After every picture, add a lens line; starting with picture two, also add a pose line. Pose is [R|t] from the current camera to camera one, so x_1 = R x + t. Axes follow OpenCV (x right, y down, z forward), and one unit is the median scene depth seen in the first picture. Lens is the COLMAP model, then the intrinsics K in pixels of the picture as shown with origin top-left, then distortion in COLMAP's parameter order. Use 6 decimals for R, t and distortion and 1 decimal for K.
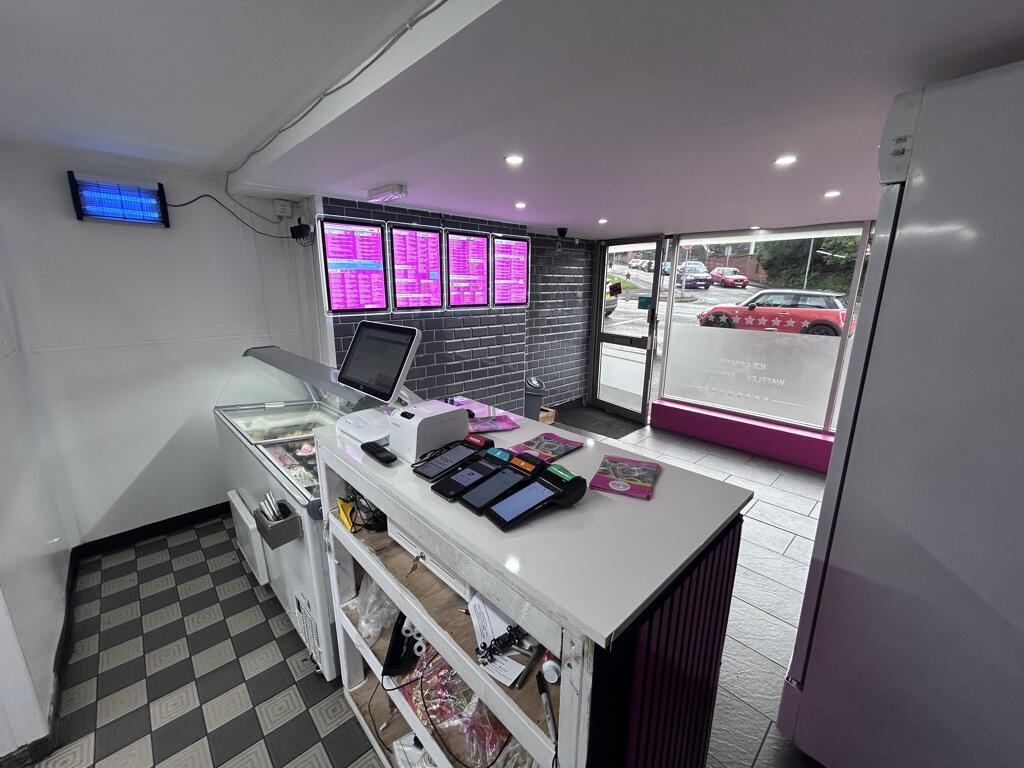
lens RADIAL K [[411.0, 0, 507.2], [0, 411.0, 390.7], [0, 0, 1]] dist [-0.003275, 0.000198]
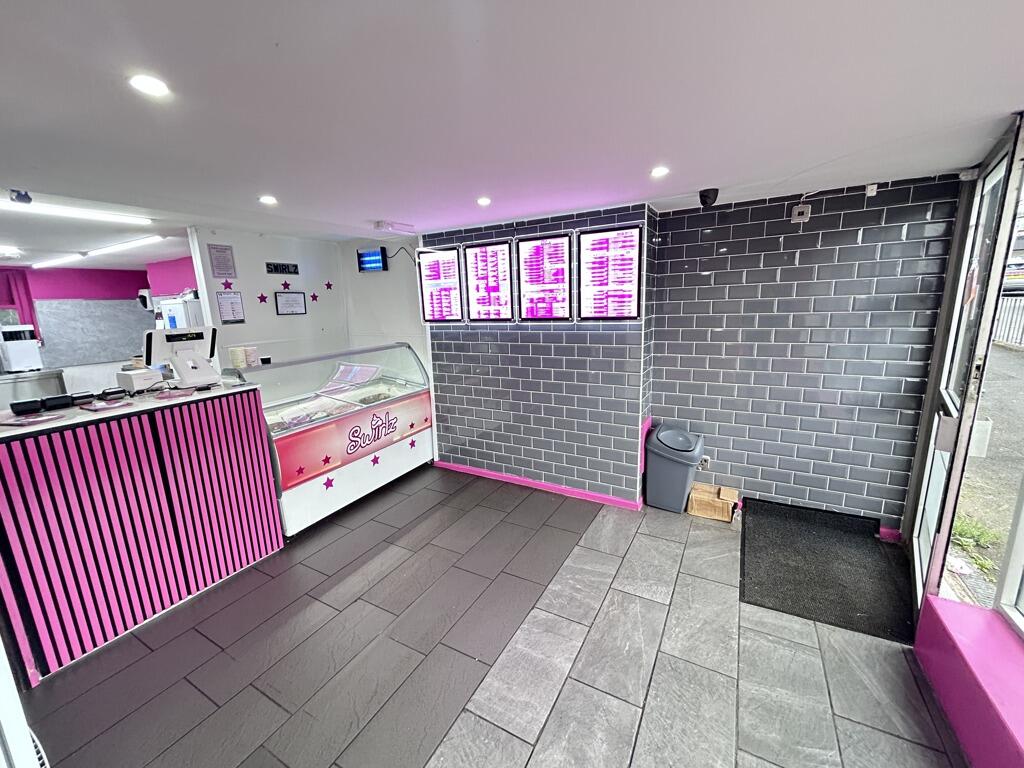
lens RADIAL K [[411.0, 0, 509.1], [0, 411.0, 383.6], [0, 0, 1]] dist [-0.003275, 0.000198]
pose [[0.300976, 0.179616, -0.936564, 0.798395], [-0.195450, 0.972872, 0.123769, -0.185645], [0.933388, 0.145800, 0.327917, 0.738561]]
